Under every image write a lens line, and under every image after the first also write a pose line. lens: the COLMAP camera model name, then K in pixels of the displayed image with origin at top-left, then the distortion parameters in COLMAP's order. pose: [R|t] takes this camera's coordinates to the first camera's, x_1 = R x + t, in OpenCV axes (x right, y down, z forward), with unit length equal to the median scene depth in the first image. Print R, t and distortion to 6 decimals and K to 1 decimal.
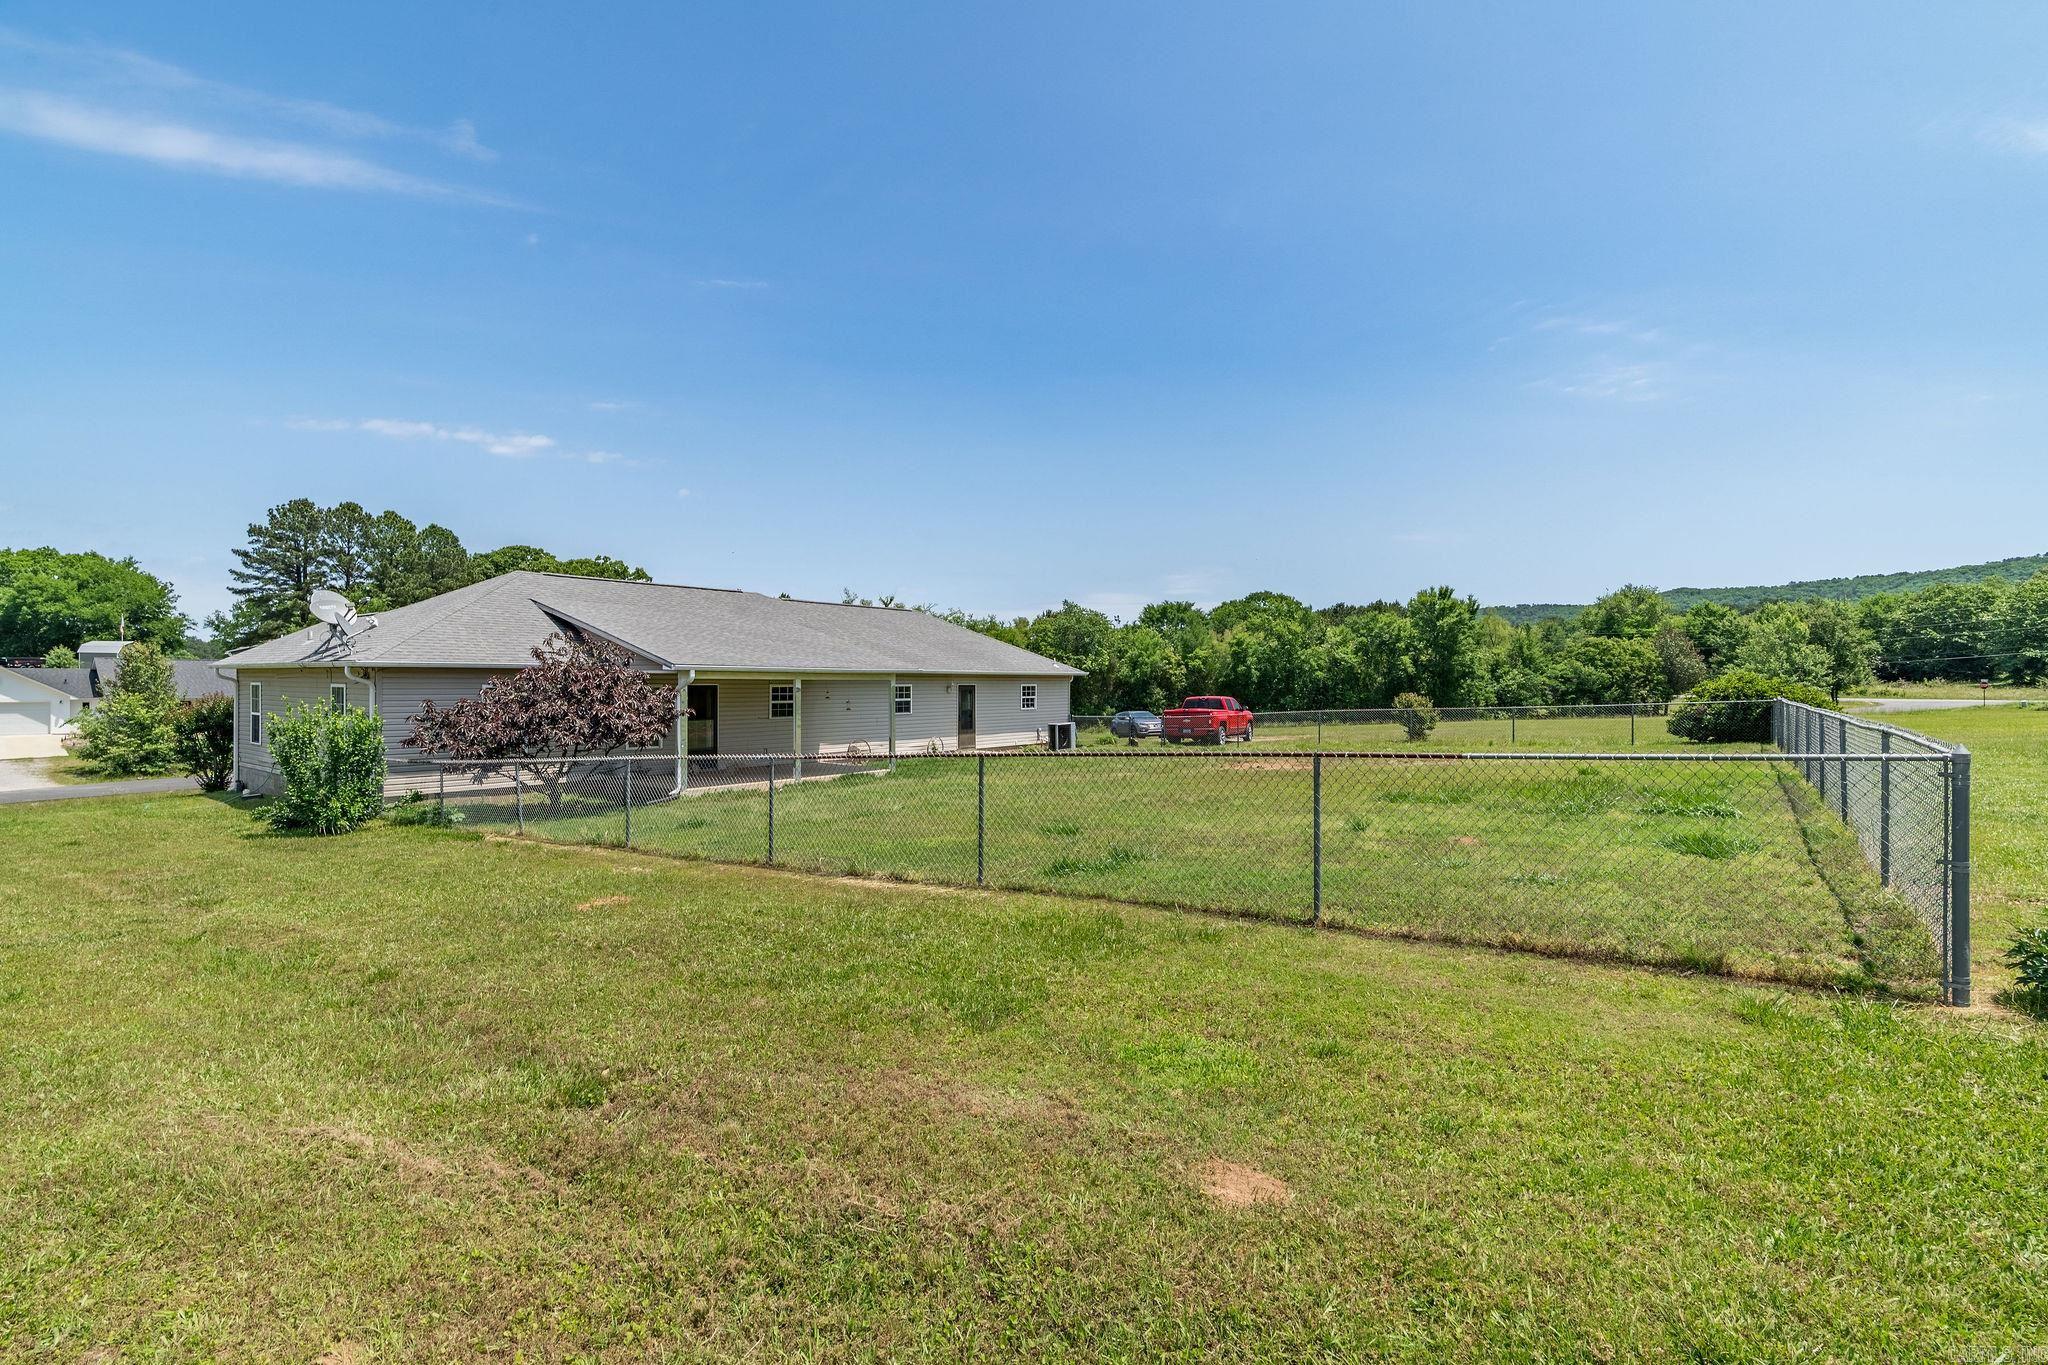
lens RADIAL K [[945.5, 0, 1014.2], [0, 945.5, 678.3], [0, 0, 1]] dist [-0.002145, -0.000181]
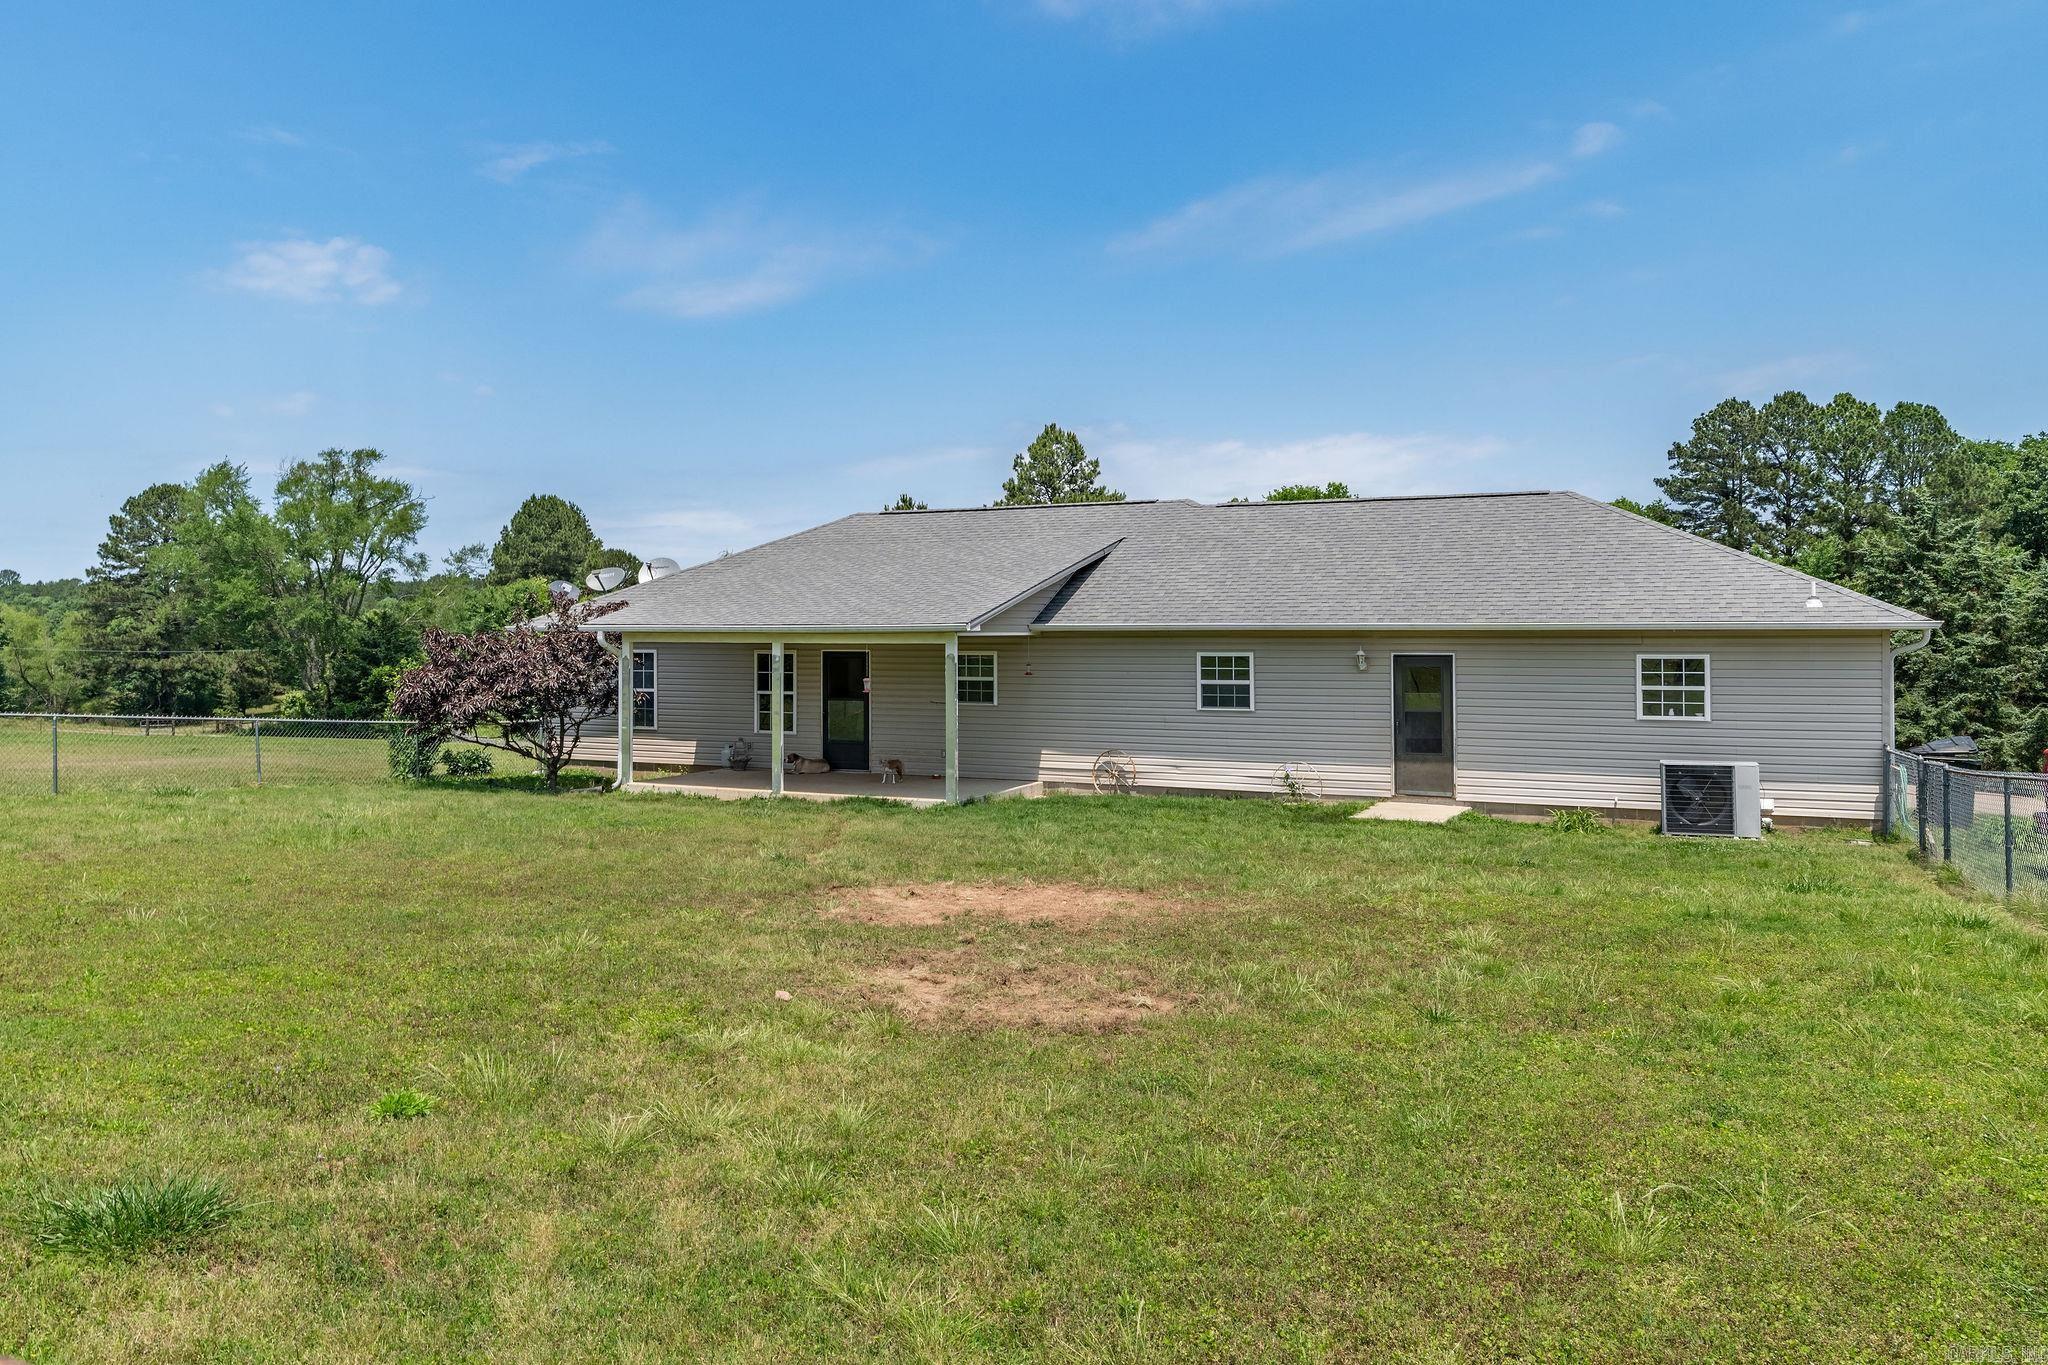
lens RADIAL K [[1384.9, 0, 1014.8], [0, 1384.9, 672.0], [0, 0, 1]] dist [0.000406, 0.001378]
pose [[0.238785, 0.018138, -0.970903, 0.174320], [0.002309, 0.999812, 0.019246, 0.000684], [0.971070, -0.006838, 0.238698, 0.210782]]
